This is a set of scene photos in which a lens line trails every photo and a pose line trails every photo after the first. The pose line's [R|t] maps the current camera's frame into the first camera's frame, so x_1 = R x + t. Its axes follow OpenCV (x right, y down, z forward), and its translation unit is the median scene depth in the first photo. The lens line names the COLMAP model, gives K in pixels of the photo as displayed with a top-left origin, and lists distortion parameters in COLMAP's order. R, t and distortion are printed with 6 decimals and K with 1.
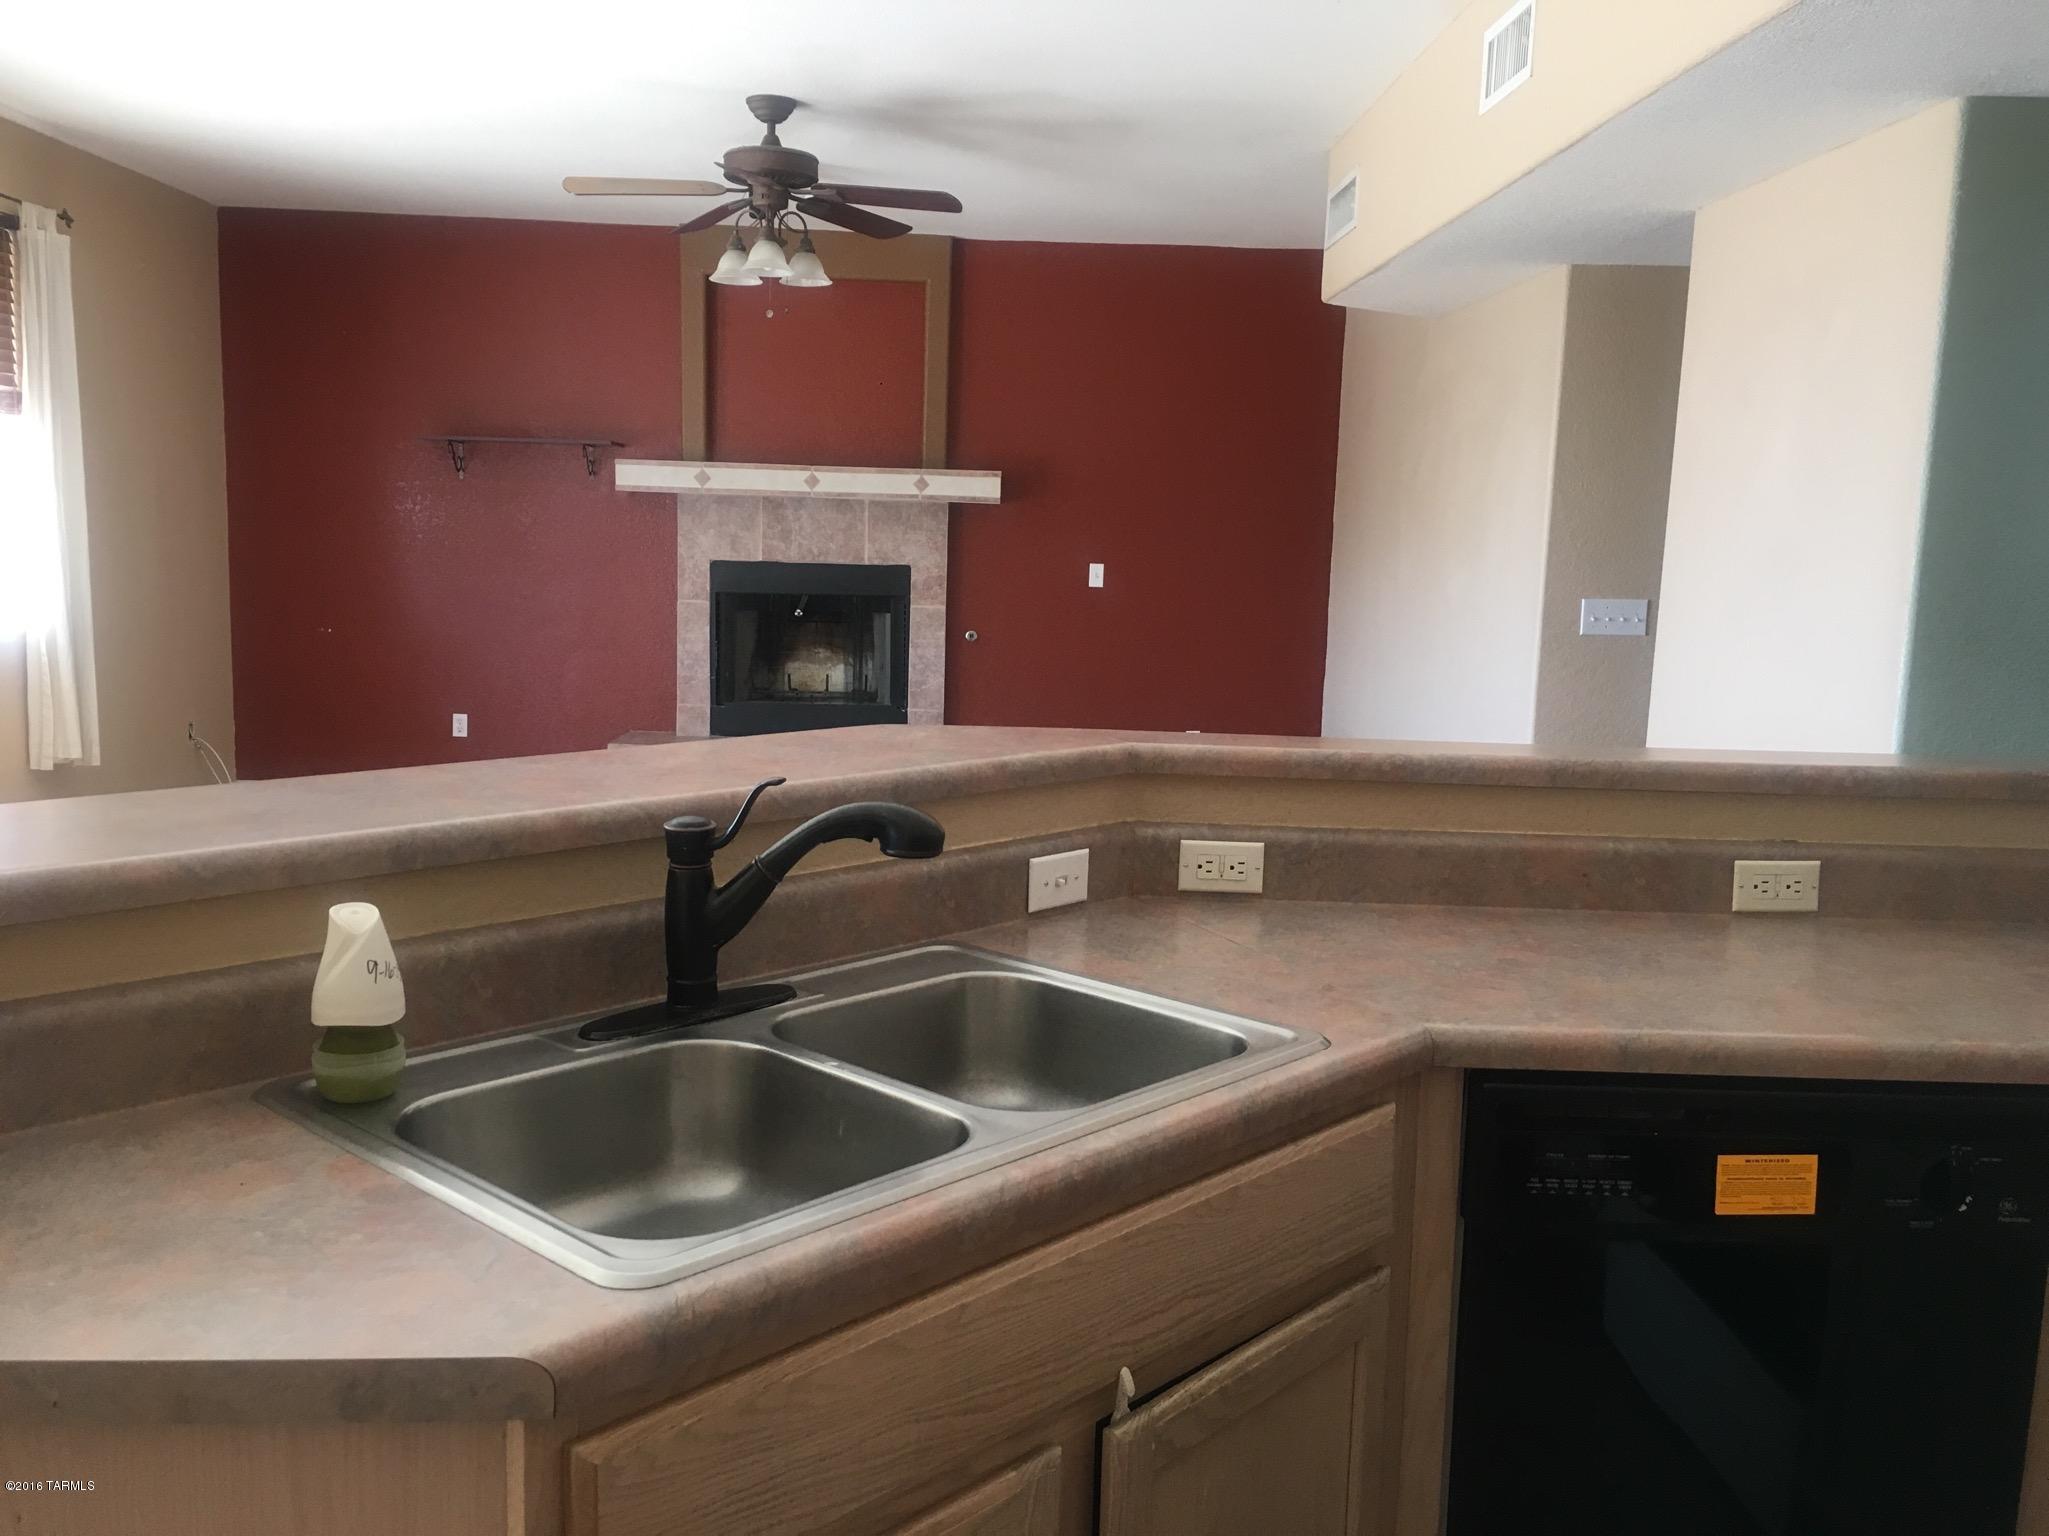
lens RADIAL K [[1727.5, 0, 1024.5], [0, 1727.5, 768.0], [0, 0, 1]] dist [0.007589, -0.001404]
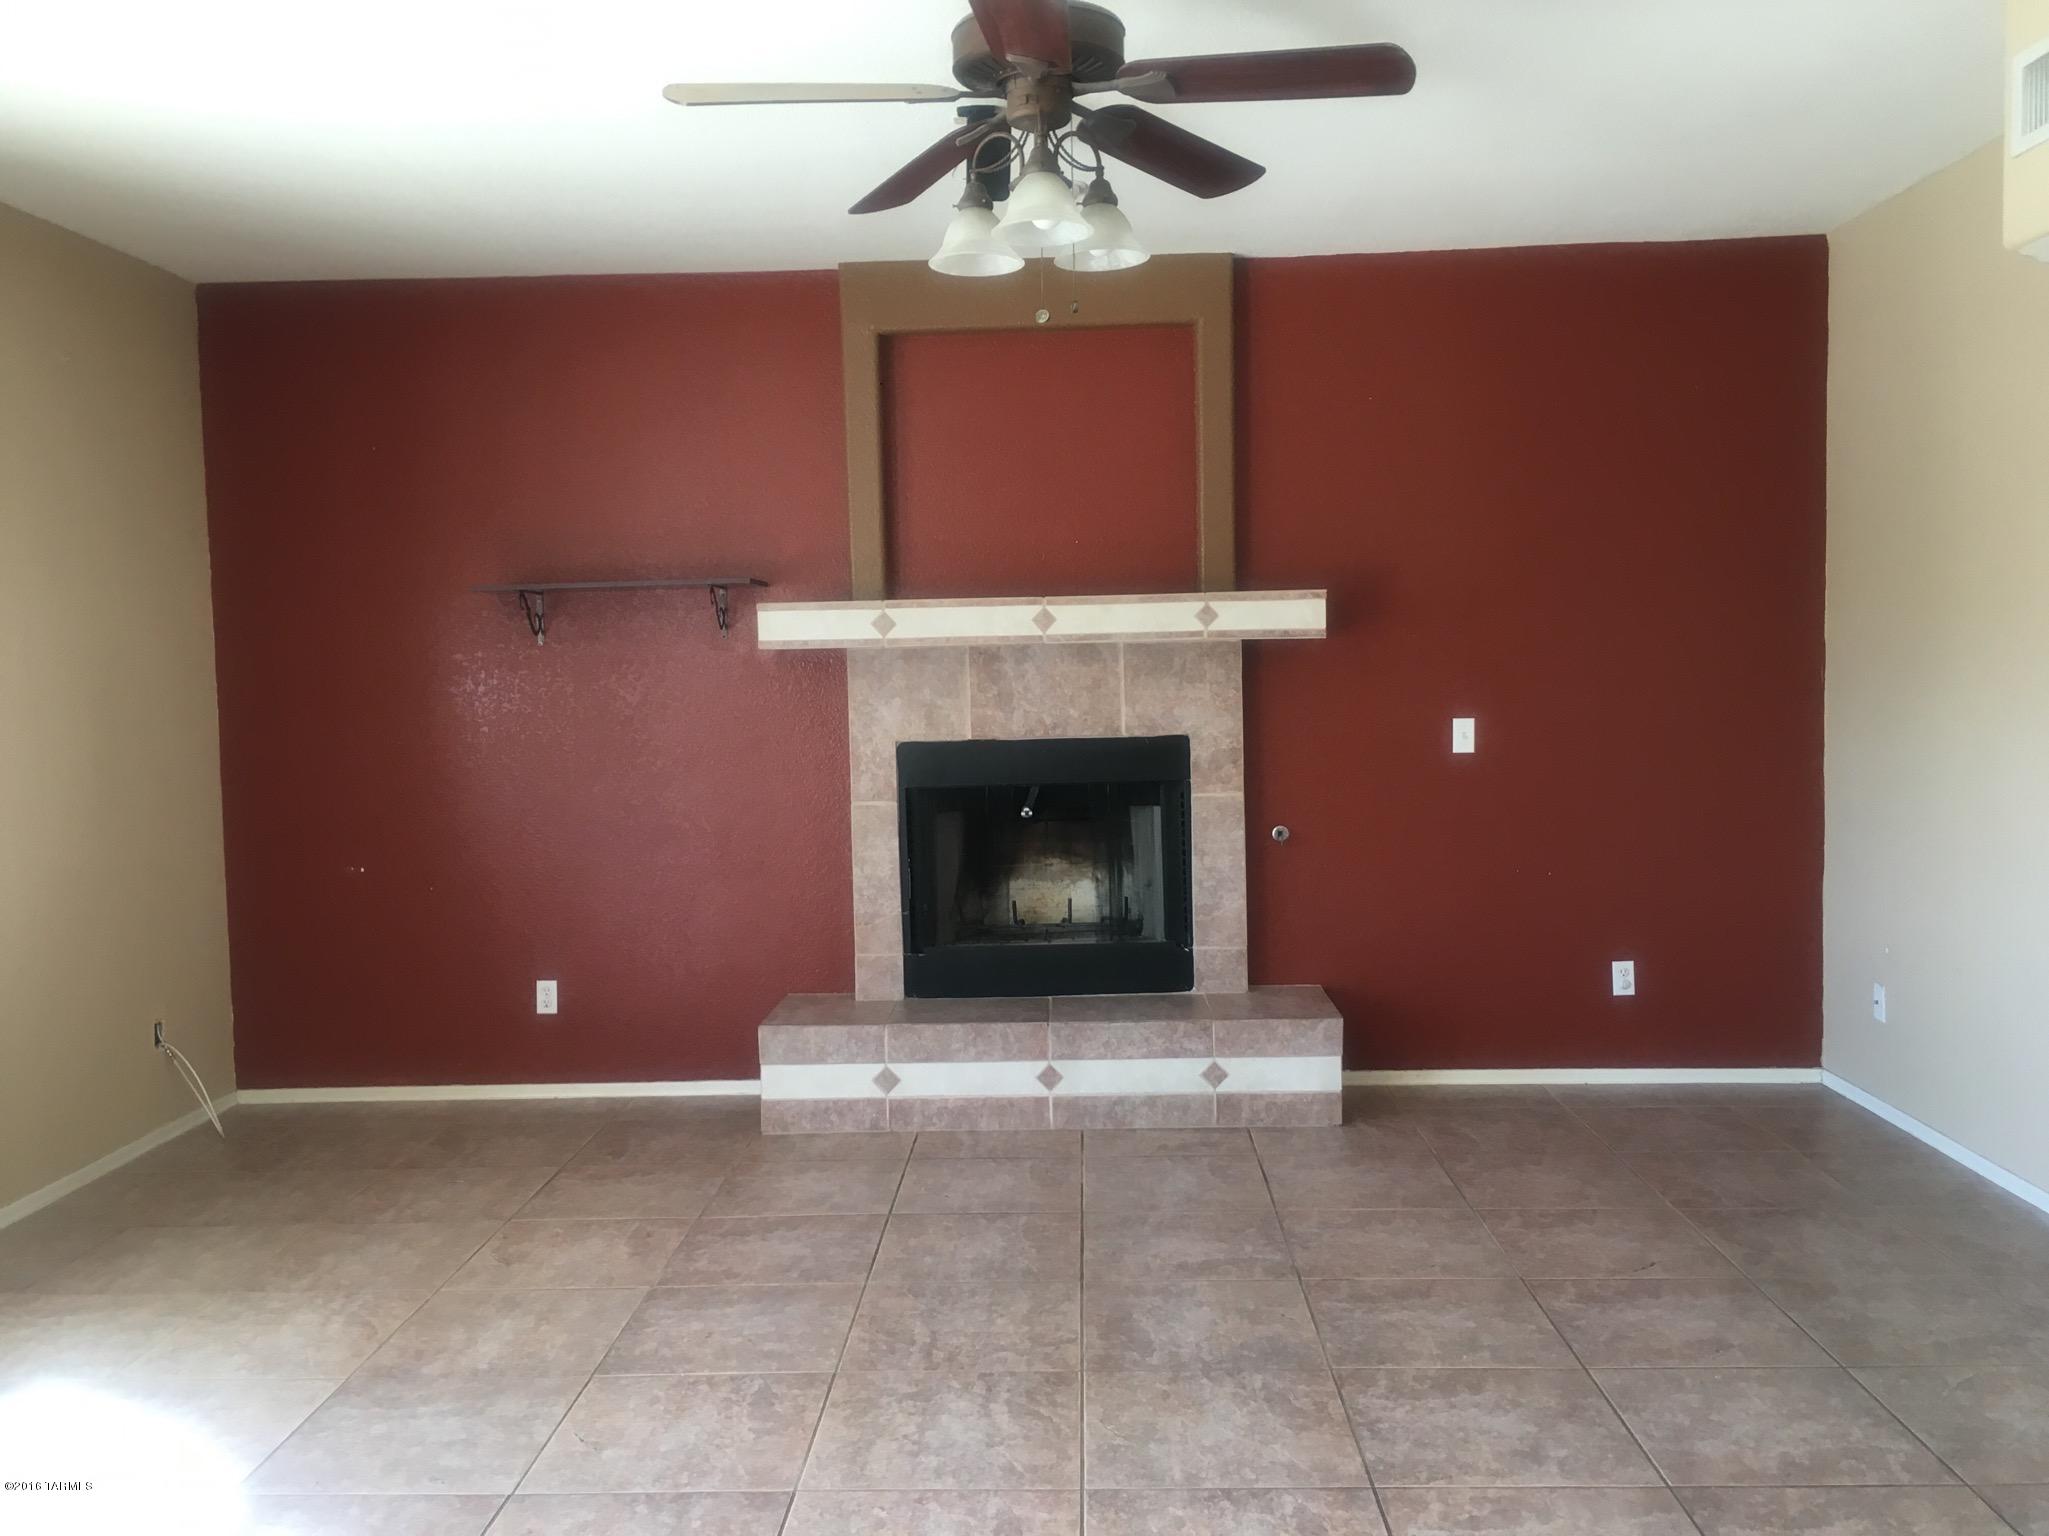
lens RADIAL K [[1844.4, 0, 1024.5], [0, 1844.4, 768.0], [0, 0, 1]] dist [-0.011625, 0.001938]
pose [[0.995537, -0.048870, -0.080736, -0.072742], [0.042017, 0.995537, -0.084502, -0.046234], [0.084506, 0.080732, 0.993147, 0.279103]]
